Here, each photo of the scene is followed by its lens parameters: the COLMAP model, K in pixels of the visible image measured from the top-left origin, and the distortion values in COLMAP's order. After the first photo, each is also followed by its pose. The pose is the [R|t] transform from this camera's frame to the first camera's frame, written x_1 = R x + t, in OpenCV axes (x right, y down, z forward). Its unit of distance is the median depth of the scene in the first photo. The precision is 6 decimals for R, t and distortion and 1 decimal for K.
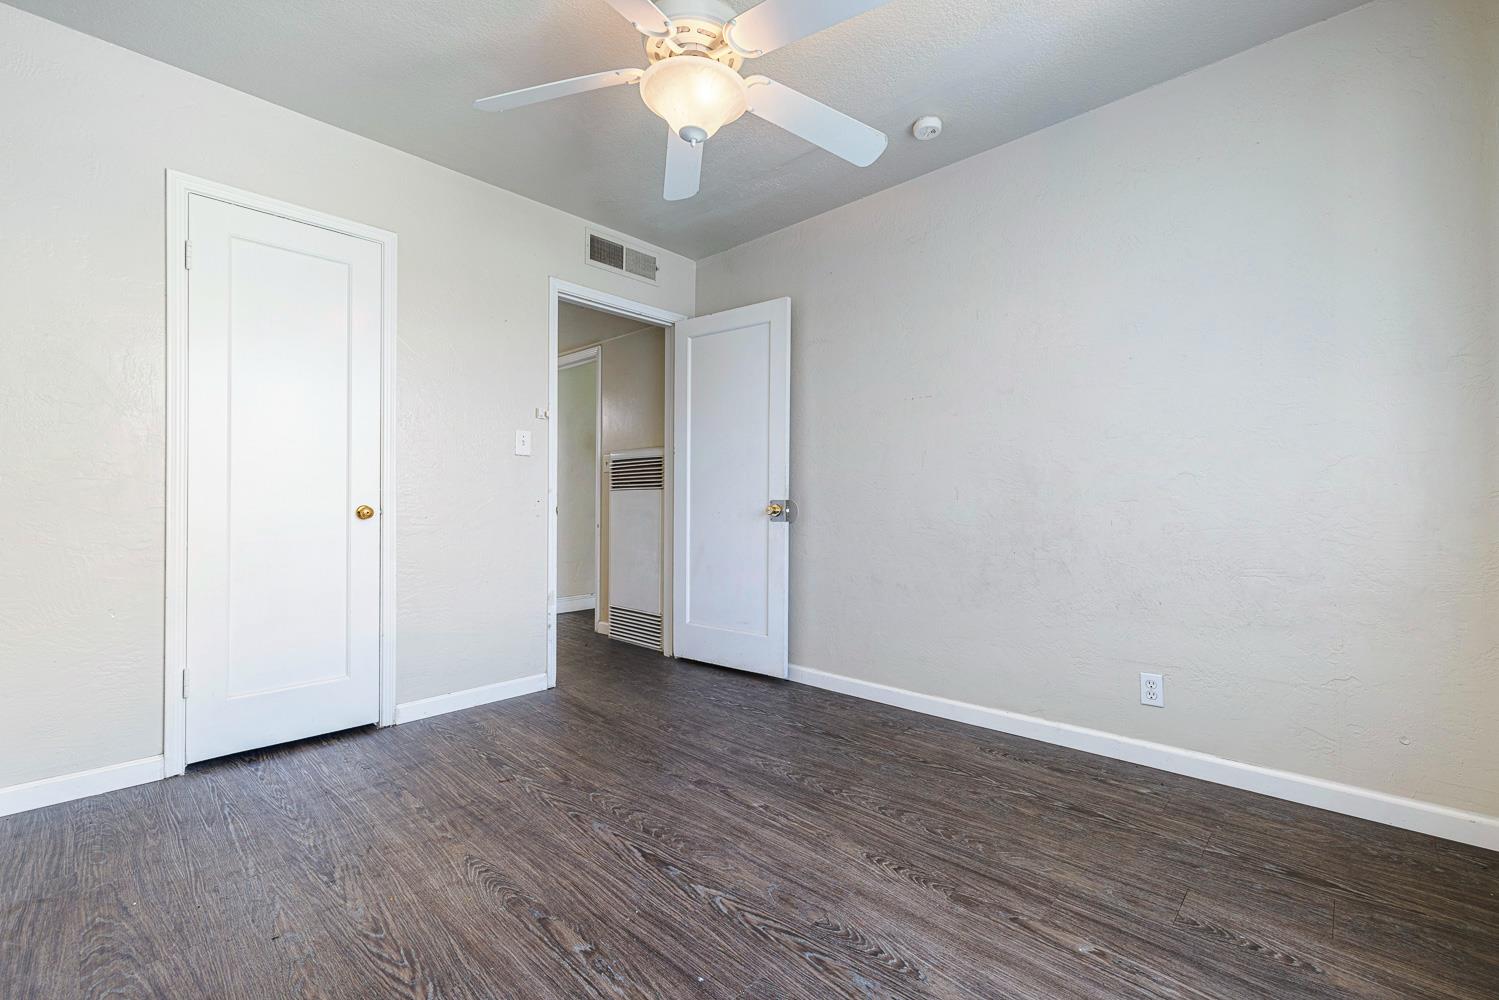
lens RADIAL K [[651.6, 0, 762.5], [0, 651.6, 483.7], [0, 0, 1]] dist [-0.000678, 0.000152]
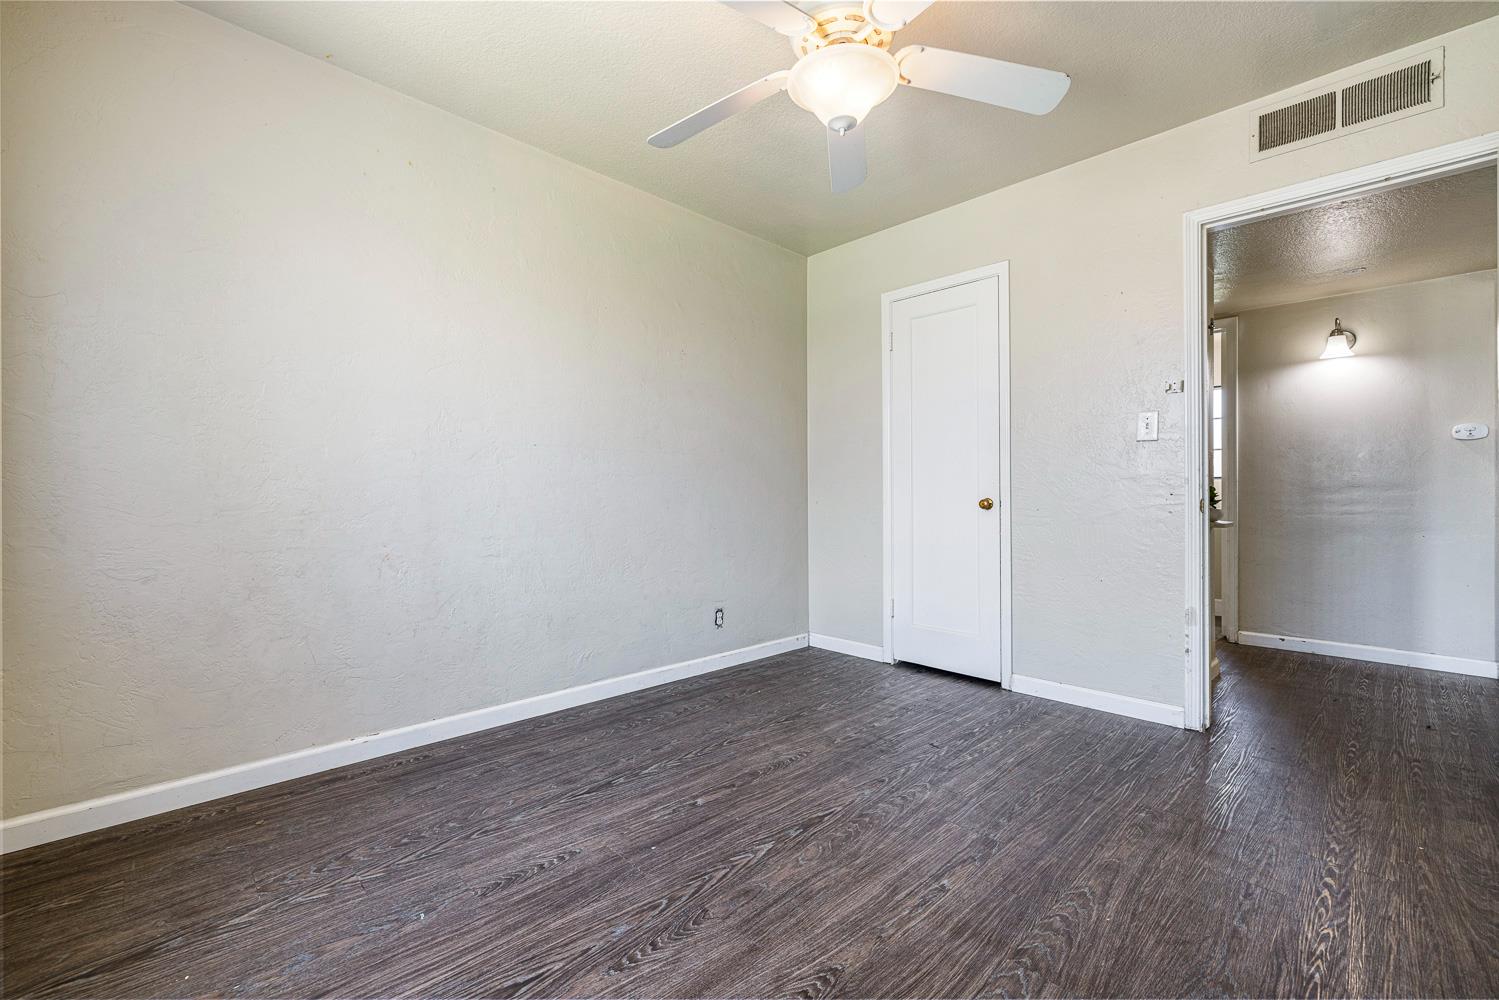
lens RADIAL K [[651.6, 0, 762.5], [0, 651.6, 483.7], [0, 0, 1]] dist [-0.000678, 0.000152]
pose [[-0.067445, -0.017899, -0.997562, 0.736123], [0.028249, 0.999404, -0.019842, 0.021724], [0.997323, -0.029519, -0.066899, 0.785231]]
